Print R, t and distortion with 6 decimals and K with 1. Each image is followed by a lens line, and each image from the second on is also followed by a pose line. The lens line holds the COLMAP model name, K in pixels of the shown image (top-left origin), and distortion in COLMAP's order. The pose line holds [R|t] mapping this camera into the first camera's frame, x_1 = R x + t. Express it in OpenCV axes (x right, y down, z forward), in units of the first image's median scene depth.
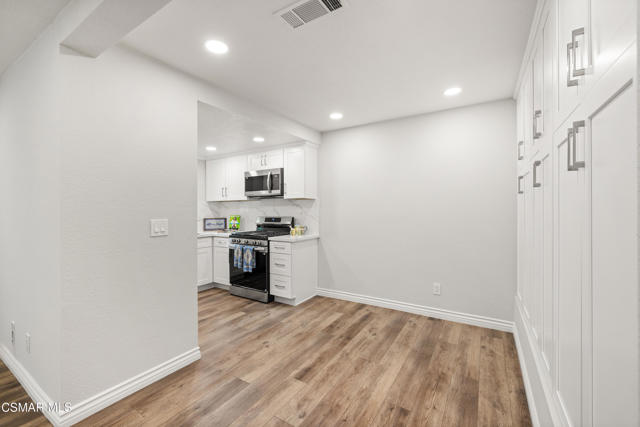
lens RADIAL K [[270.0, 0, 316.9], [0, 270.0, 211.8], [0, 0, 1]] dist [-0.001591, 0.000147]
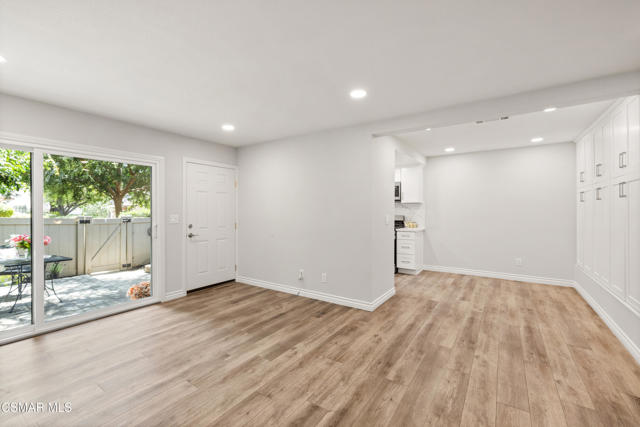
lens RADIAL K [[270.0, 0, 317.8], [0, 270.0, 211.6], [0, 0, 1]] dist [-0.001591, 0.000147]
pose [[0.998971, 0.004011, -0.045181, -0.554262], [-0.004106, 0.999990, -0.002006, 0.003564], [0.045172, 0.002190, 0.998977, -0.517907]]
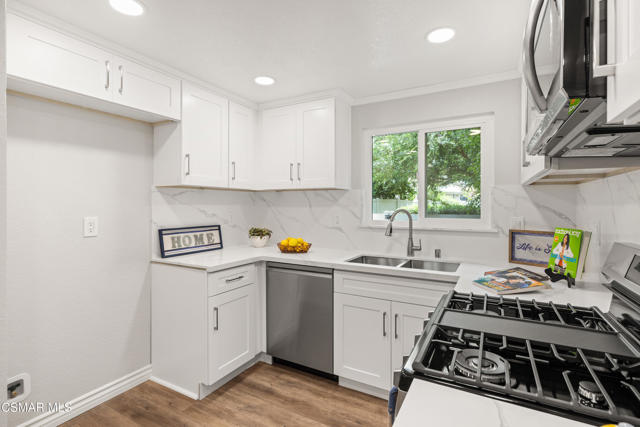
lens RADIAL K [[309.3, 0, 317.8], [0, 309.3, 206.2], [0, 0, 1]] dist [-0.004502, 0.002165]
pose [[0.050907, 0.006995, -0.998679, 0.008823], [-0.004650, 0.999966, 0.006767, -0.014568], [0.998693, 0.004300, 0.050937, 0.943827]]
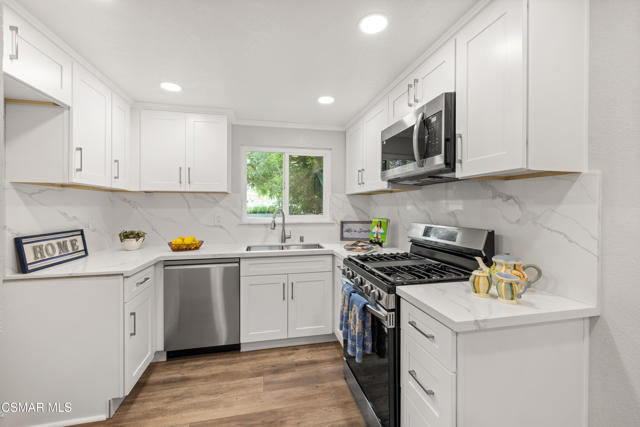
lens RADIAL K [[270.0, 0, 318.1], [0, 270.0, 209.5], [0, 0, 1]] dist [-0.001591, 0.000147]
pose [[0.702591, 0.010175, -0.711521, 0.002134], [-0.004738, 0.999942, 0.009620, -0.012211], [0.711578, -0.003388, 0.702599, 0.681561]]
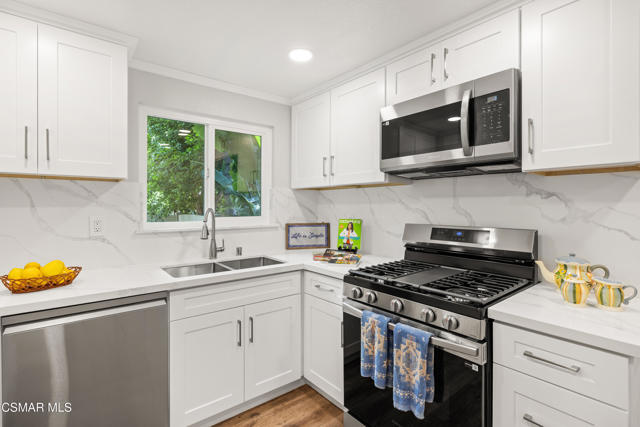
lens RADIAL K [[309.3, 0, 317.8], [0, 309.3, 209.2], [0, 0, 1]] dist [-0.004502, 0.002165]
pose [[0.947322, 0.006577, -0.320216, -0.249889], [-0.004095, 0.999956, 0.008422, -0.009265], [0.320257, -0.006667, 0.947307, 0.655728]]
